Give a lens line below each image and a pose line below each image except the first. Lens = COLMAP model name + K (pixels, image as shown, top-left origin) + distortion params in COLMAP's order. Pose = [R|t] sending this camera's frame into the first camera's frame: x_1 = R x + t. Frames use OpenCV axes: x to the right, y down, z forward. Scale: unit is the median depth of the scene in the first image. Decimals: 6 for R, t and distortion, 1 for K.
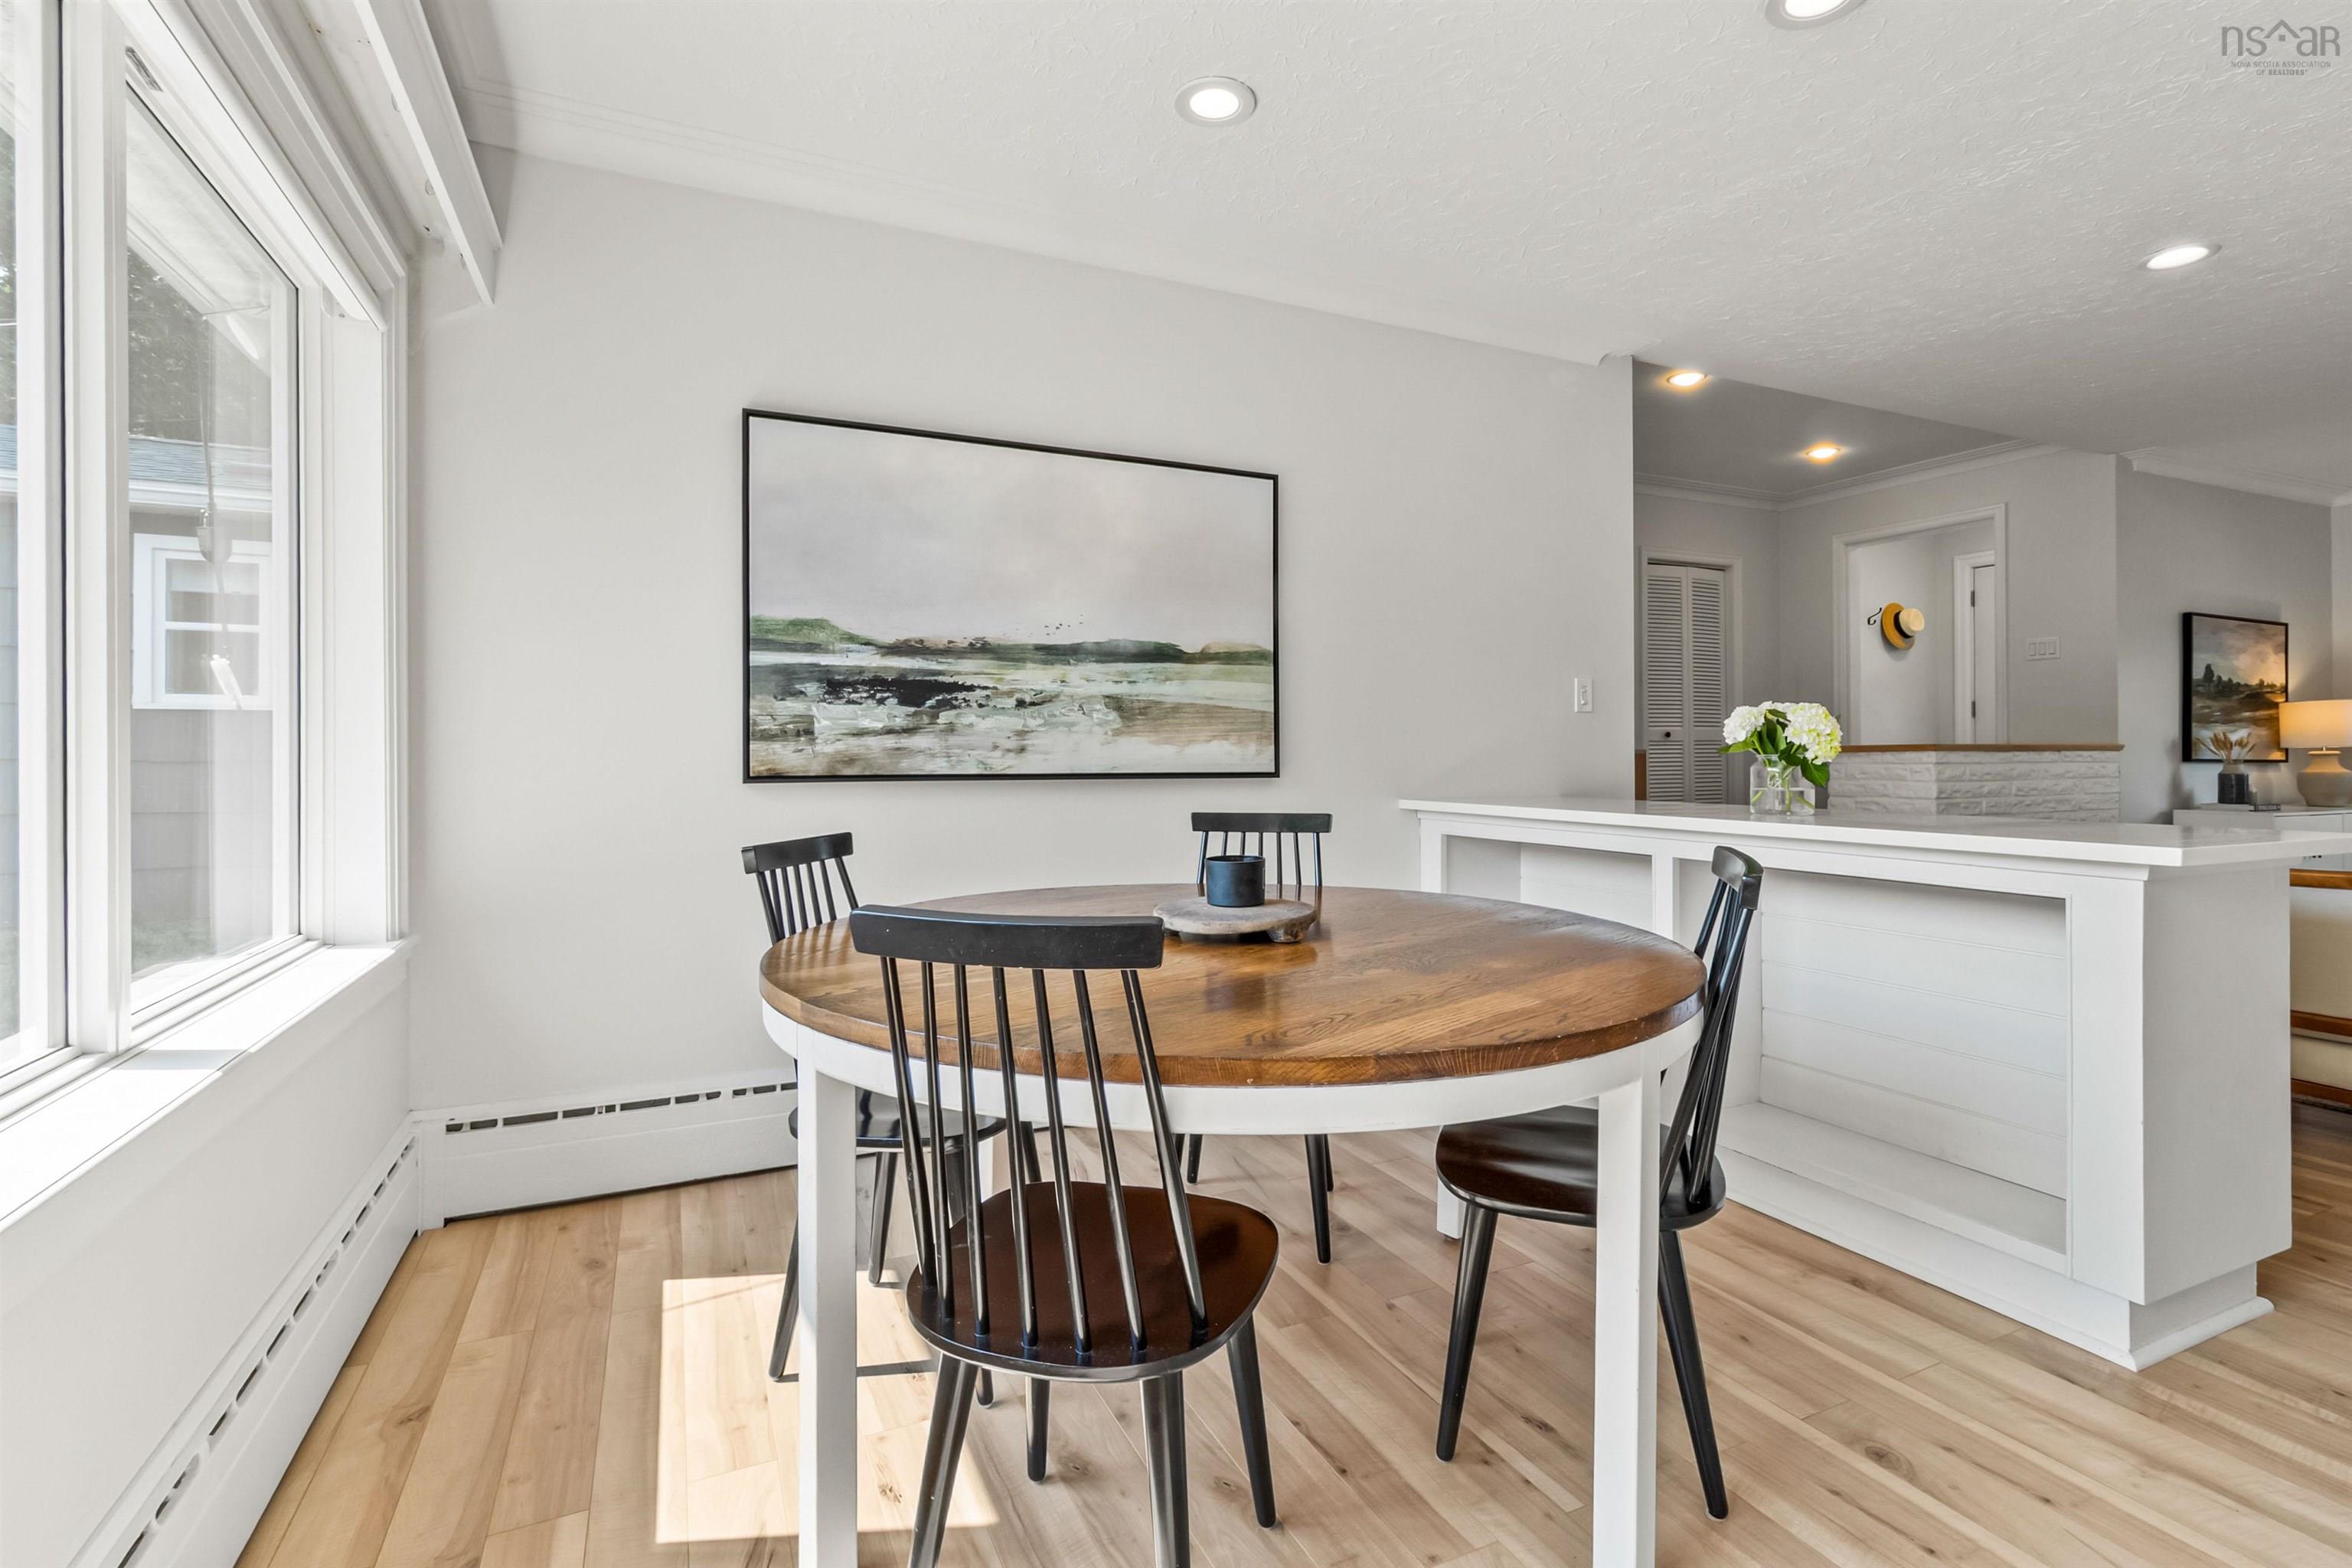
lens RADIAL K [[1089.0, 0, 1176.8], [0, 1089.0, 747.1], [0, 0, 1]] dist [-0.001129, 0.001515]
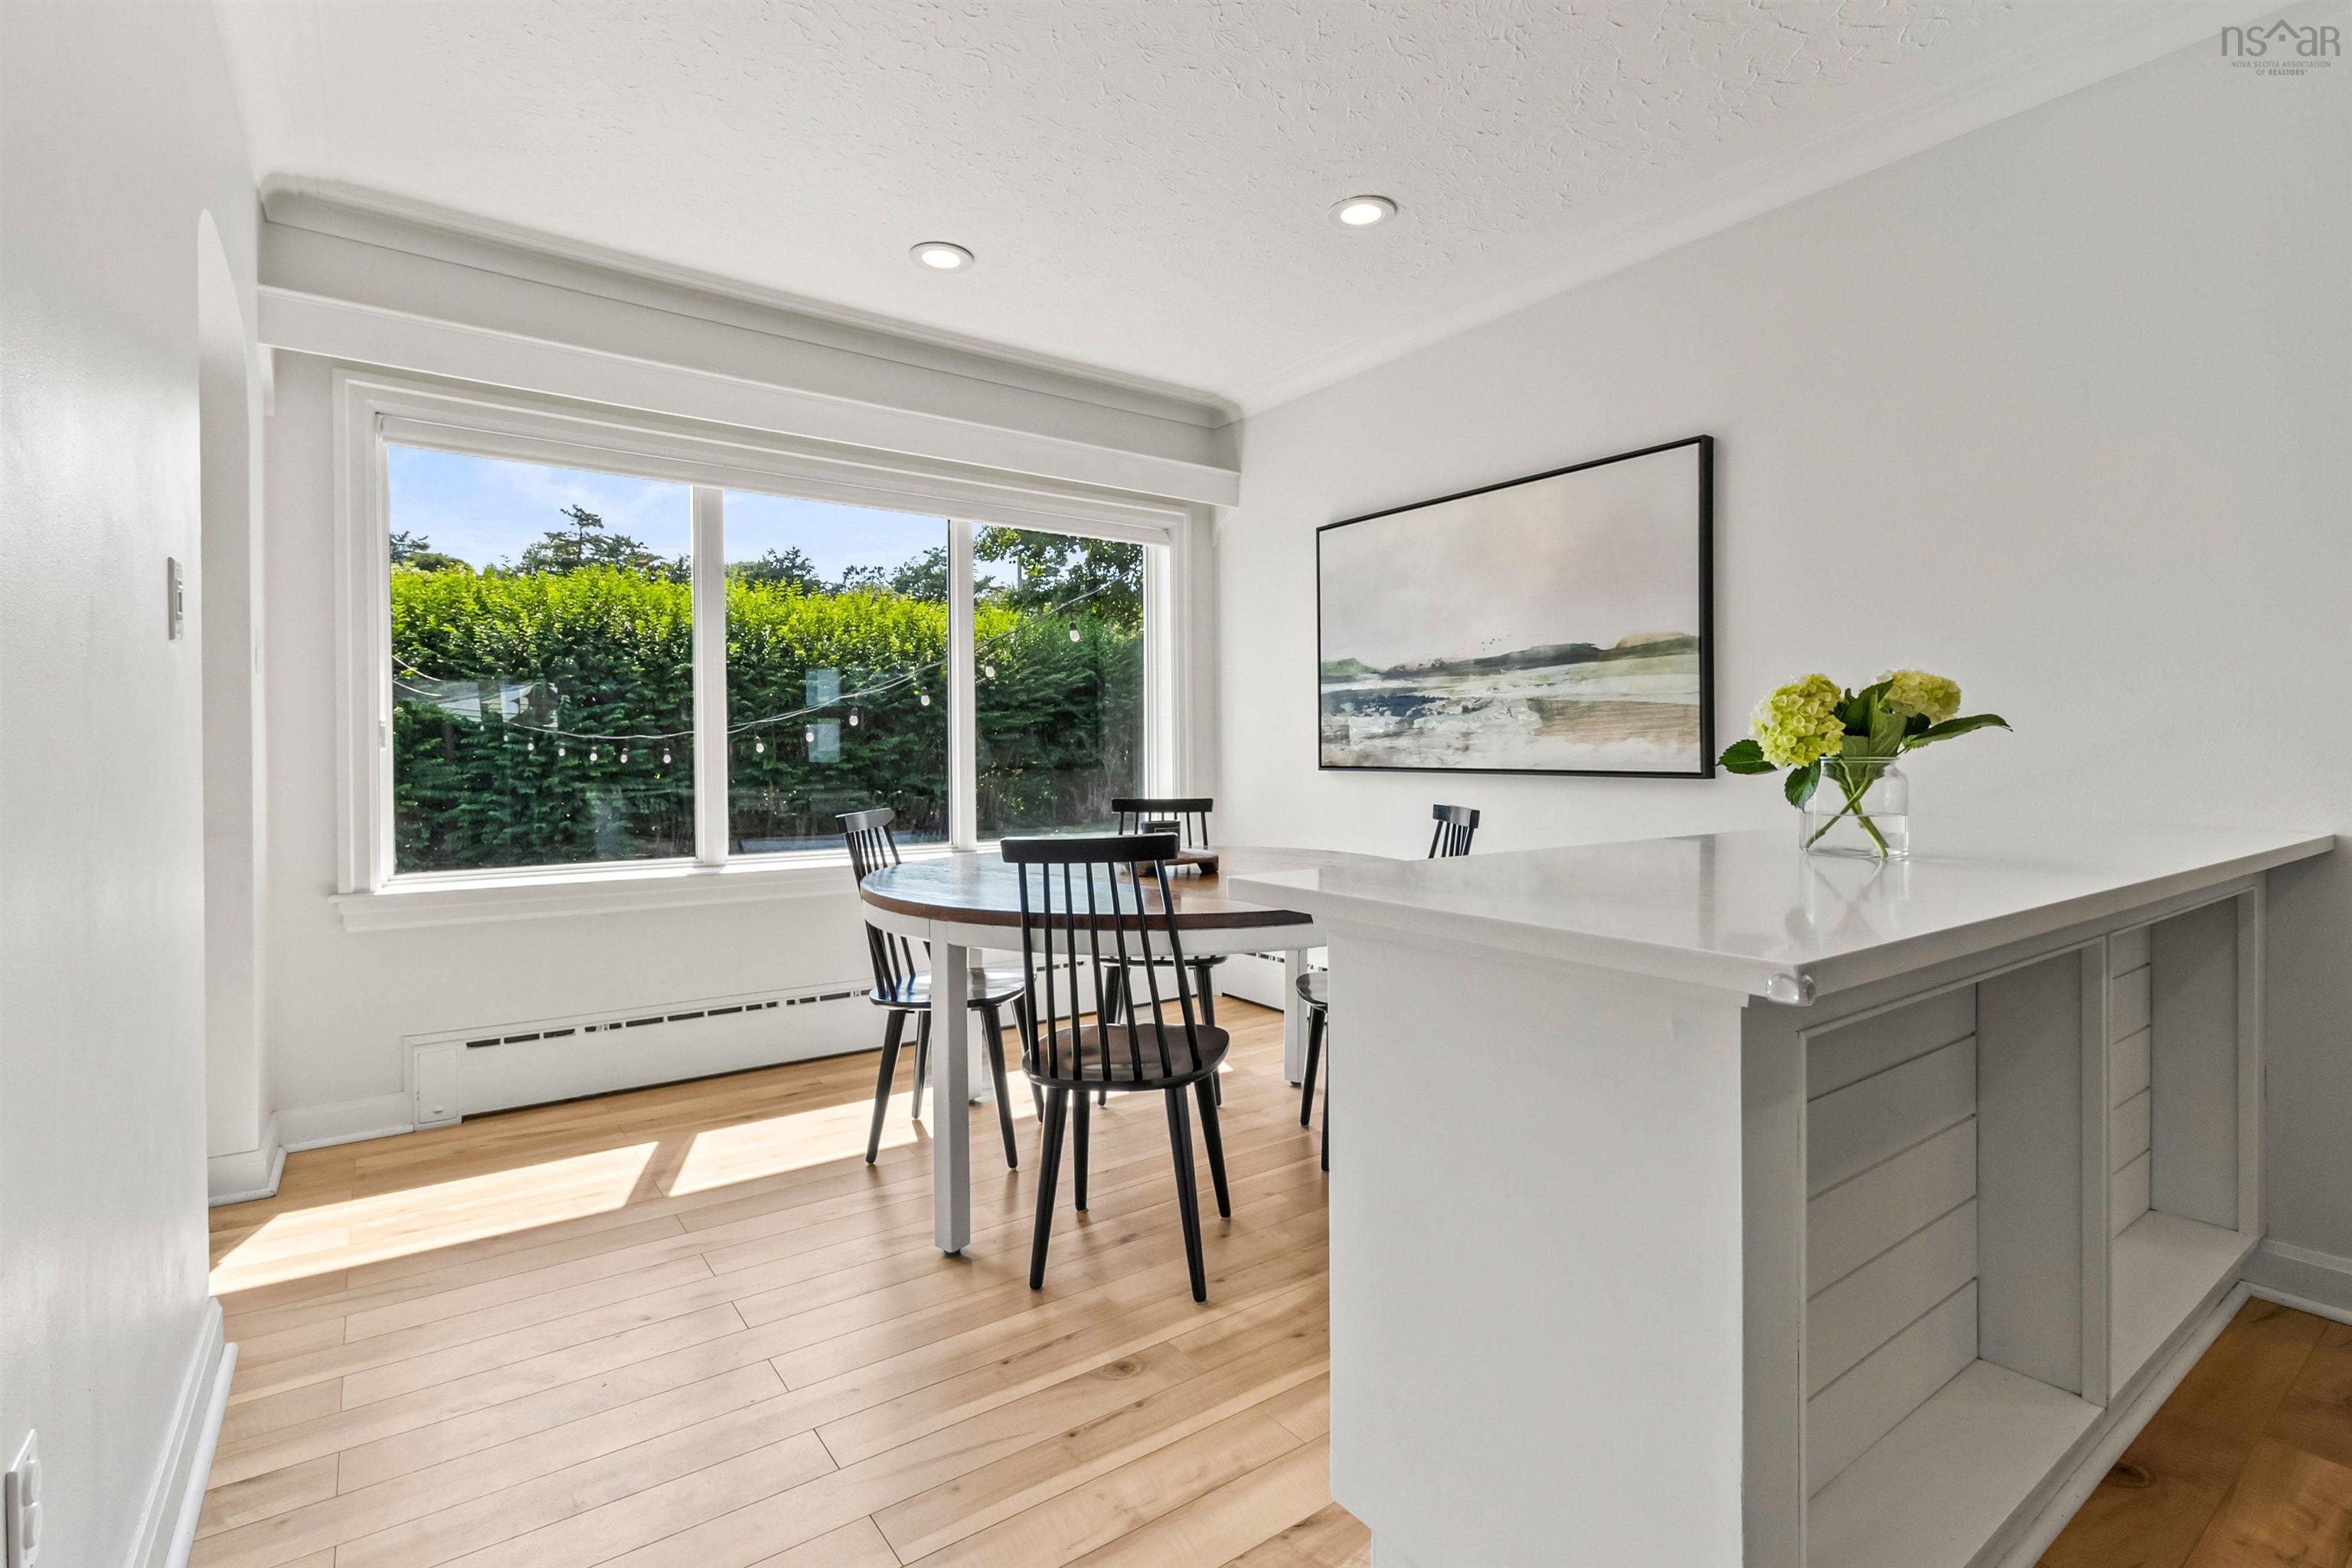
lens RADIAL K [[1089.0, 0, 1195.7], [0, 1089.0, 760.5], [0, 0, 1]] dist [-0.001129, 0.001515]
pose [[0.202446, 0.011961, -0.979220, 1.028579], [0.010976, 0.999835, 0.014482, -0.005127], [0.979232, -0.013679, 0.202281, 0.491054]]
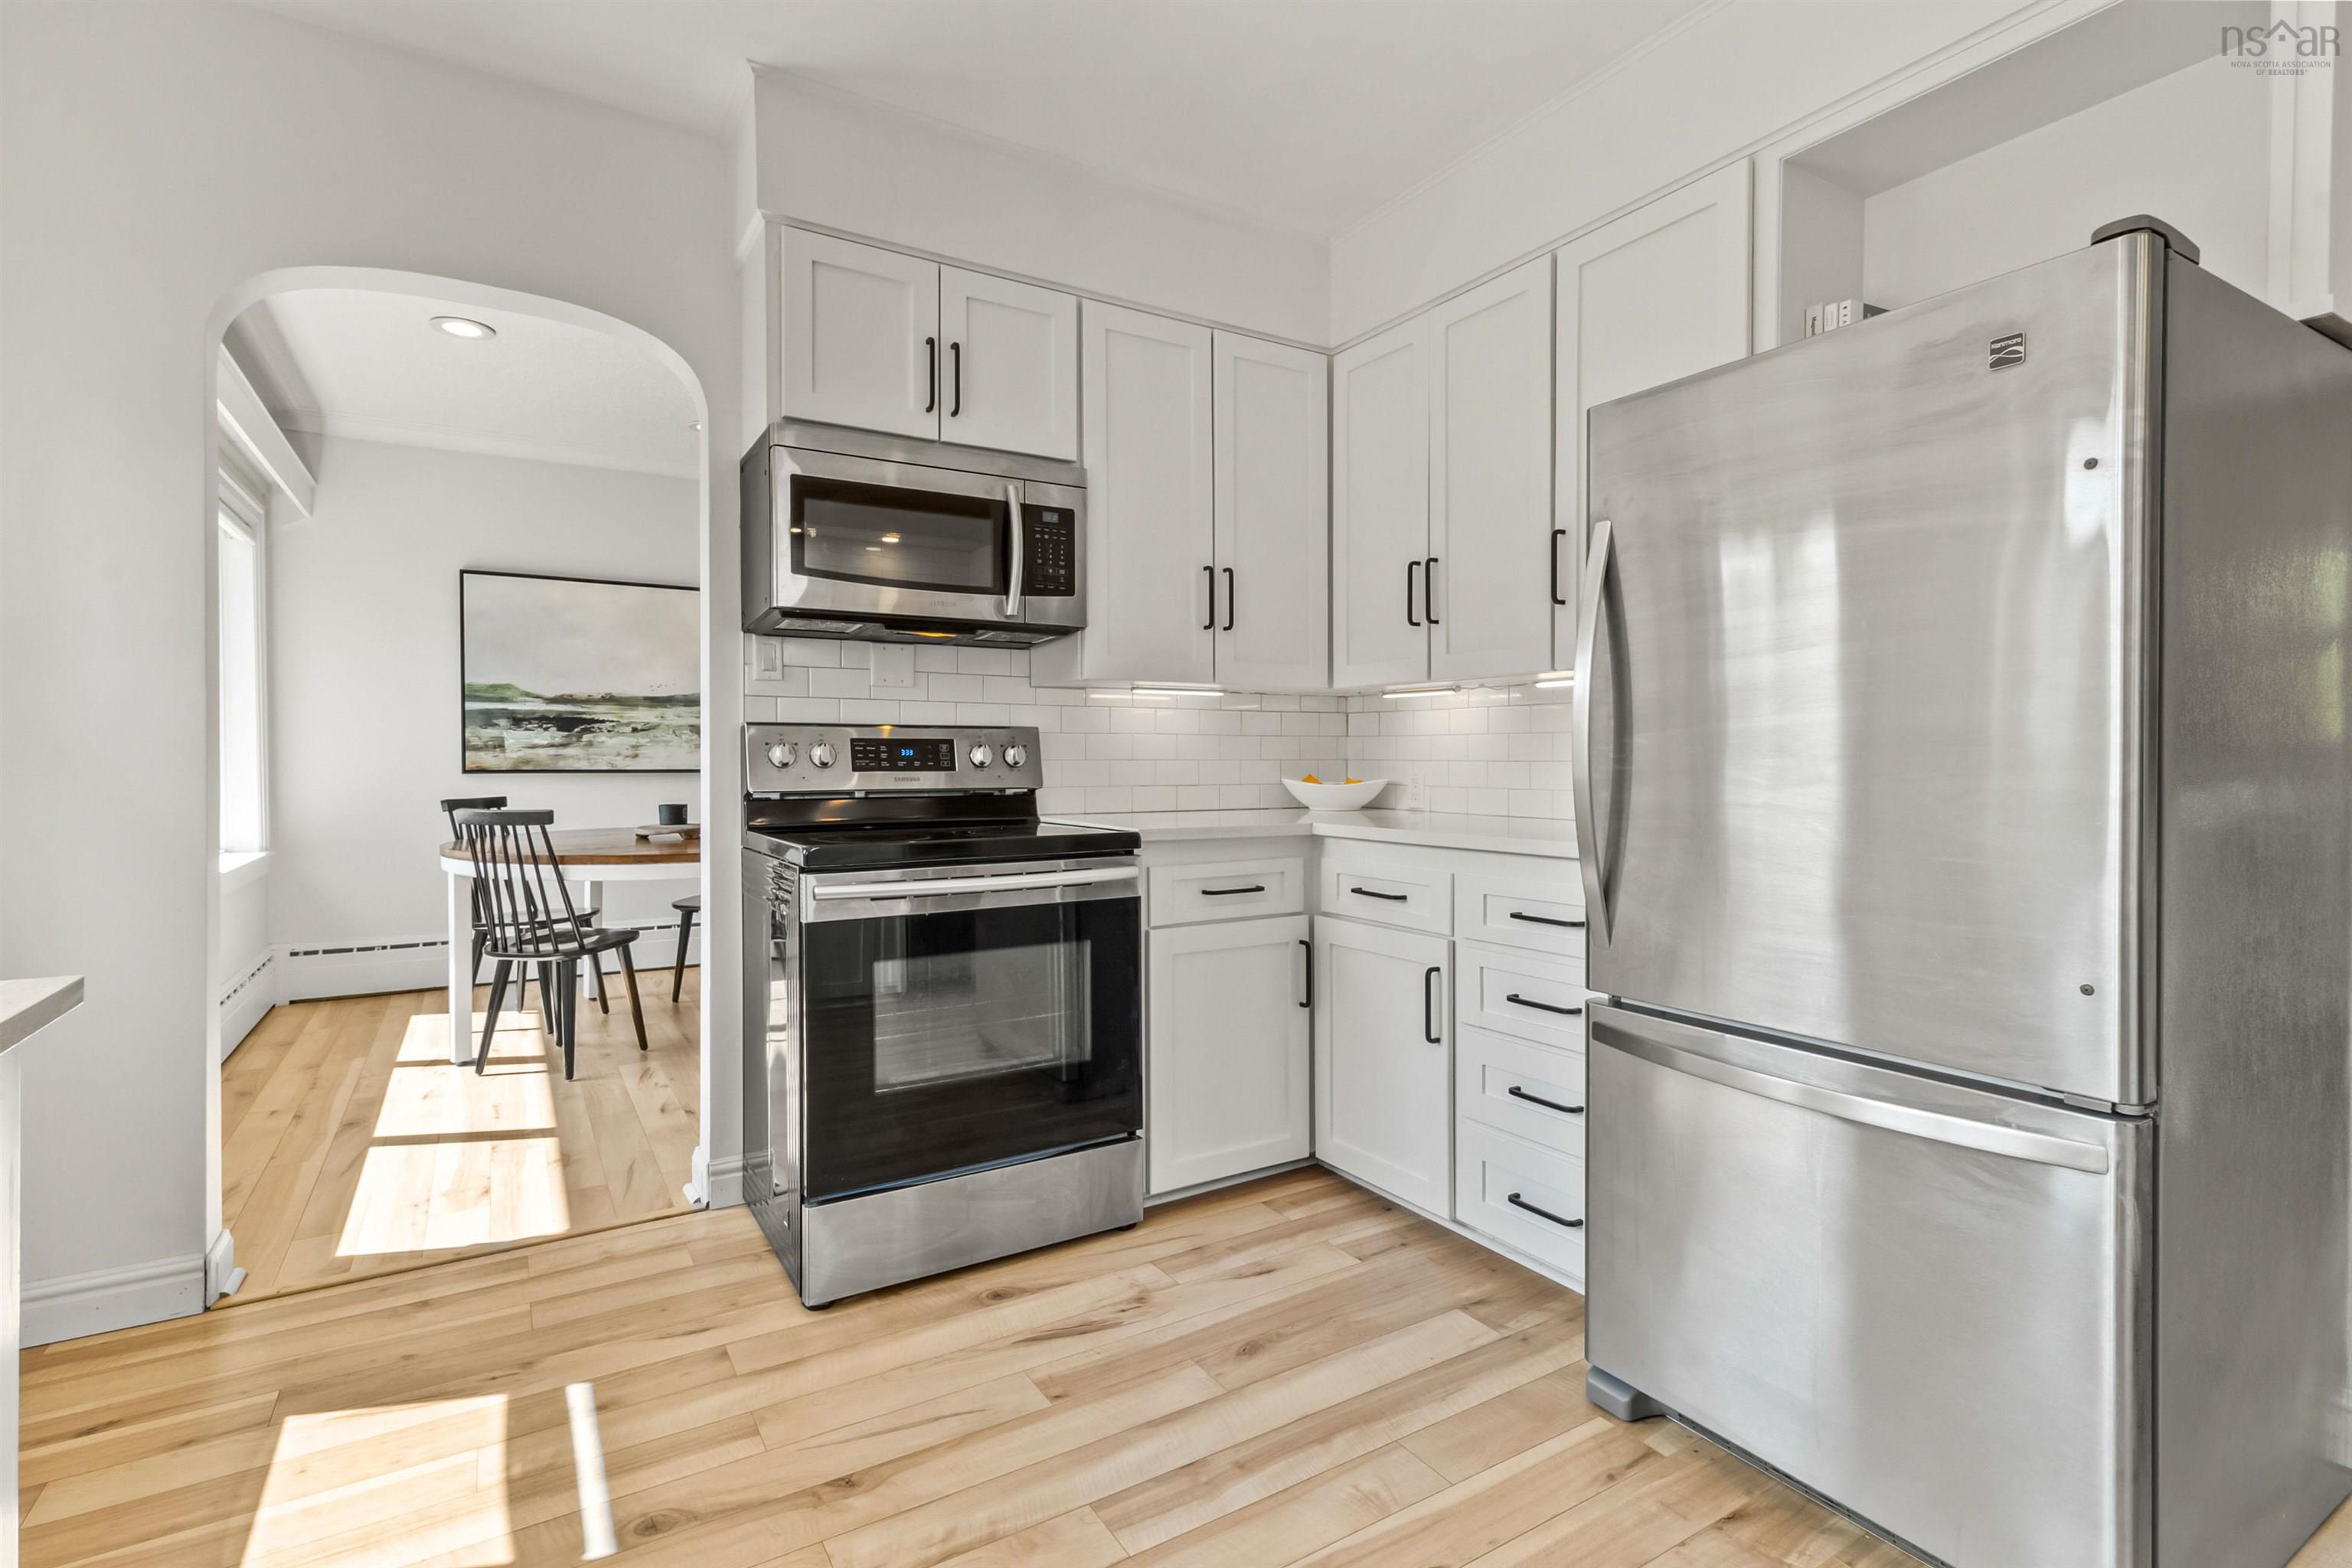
lens RADIAL K [[1089.0, 0, 1175.5], [0, 1089.0, 773.0], [0, 0, 1]] dist [-0.001129, 0.001515]
pose [[0.993192, -0.001602, 0.116479, 0.554908], [-0.000306, 0.999866, 0.016367, 0.000926], [-0.116490, -0.016292, 0.993058, -0.916031]]
